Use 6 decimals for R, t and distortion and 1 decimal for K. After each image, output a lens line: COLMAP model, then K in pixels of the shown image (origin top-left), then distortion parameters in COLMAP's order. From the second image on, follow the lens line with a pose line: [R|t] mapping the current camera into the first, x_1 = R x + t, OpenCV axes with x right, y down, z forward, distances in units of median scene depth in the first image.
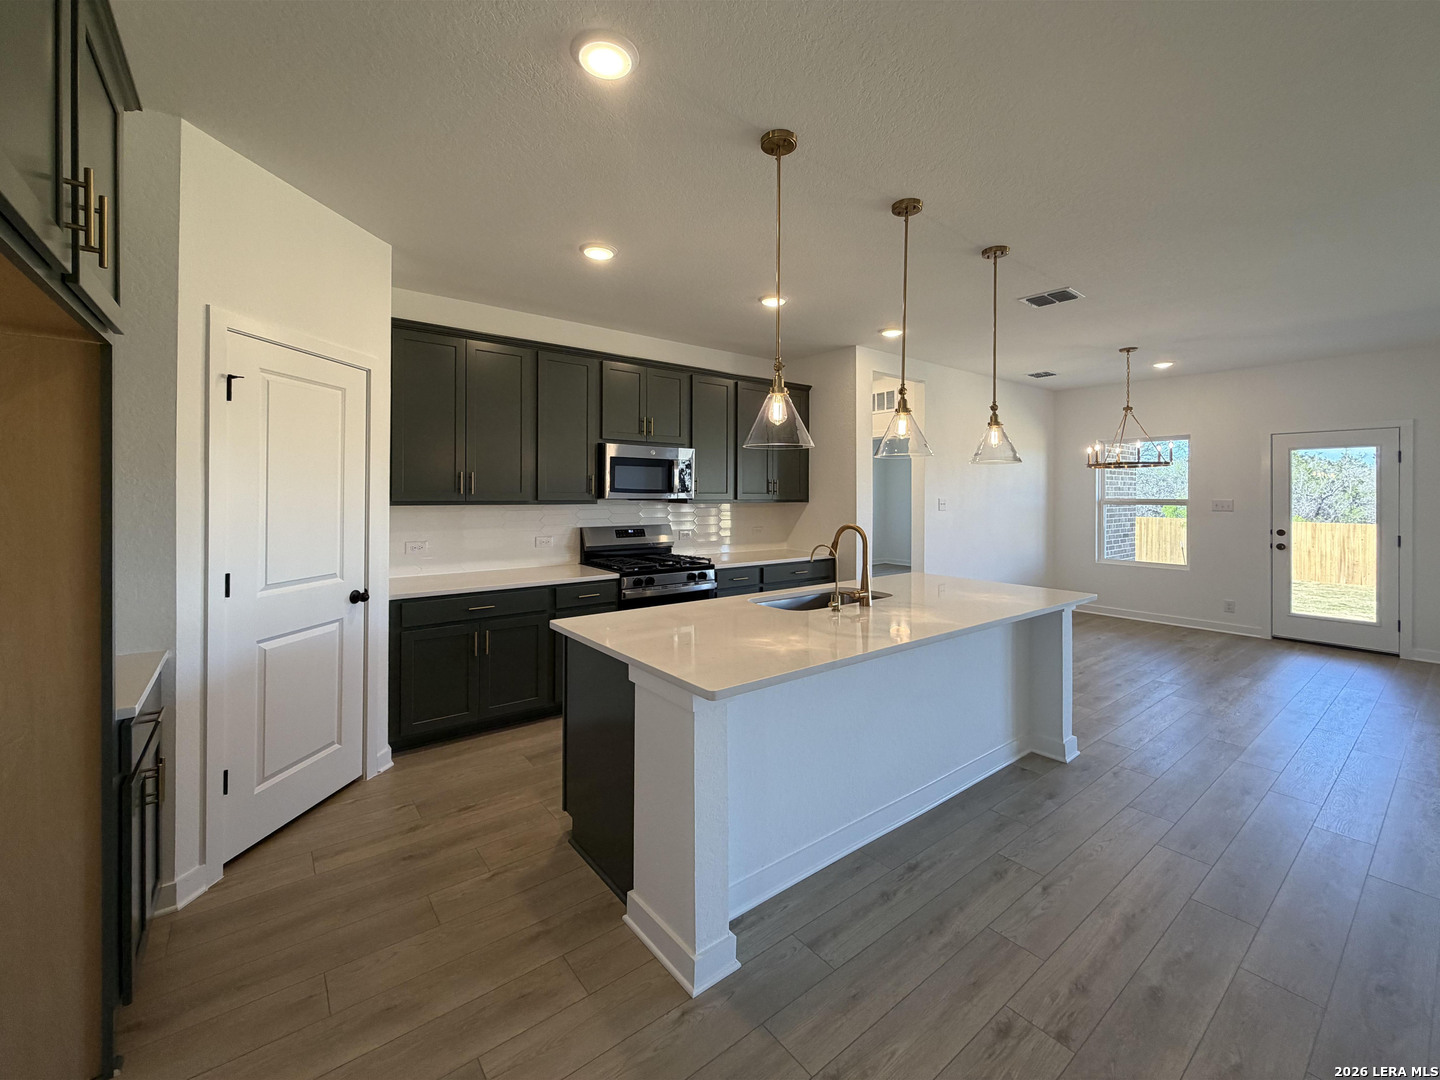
lens RADIAL K [[603.9, 0, 759.2], [0, 603.9, 491.2], [0, 0, 1]] dist [-0.000878, -0.000239]
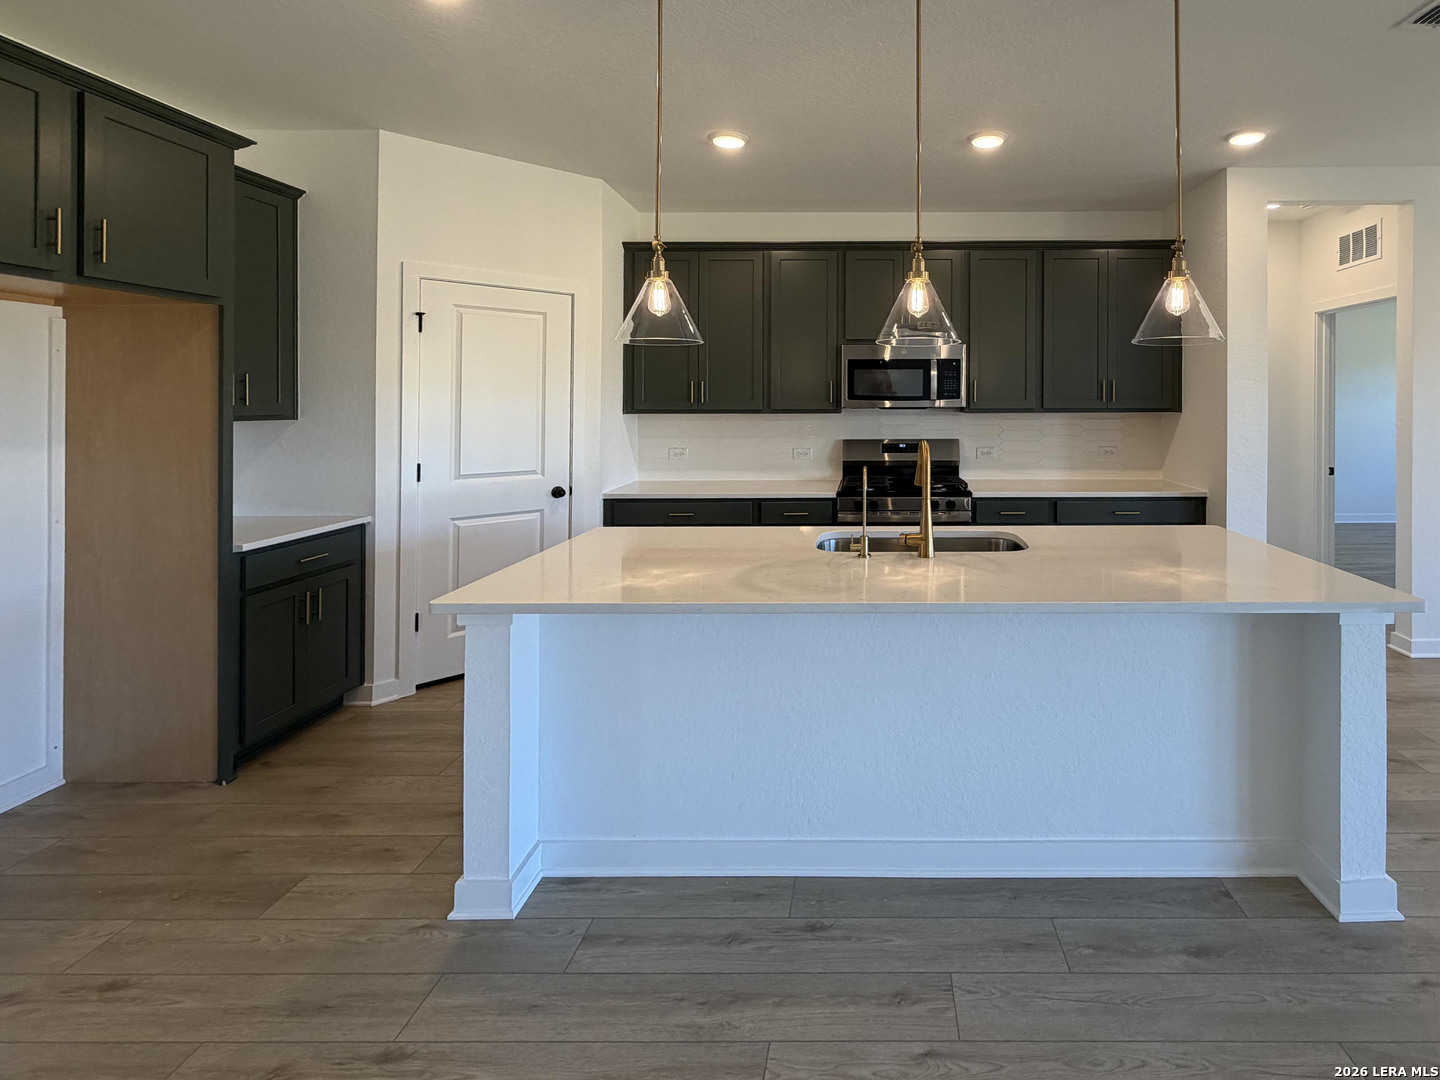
lens RADIAL K [[727.4, 0, 879.6], [0, 727.4, 401.3], [0, 0, 1]] dist [0.002233, -0.000335]
pose [[0.771555, -0.007475, -0.636119, 0.723341], [0.008826, 0.999961, -0.001046, 0.008330], [0.636101, -0.004808, 0.771591, 0.332489]]
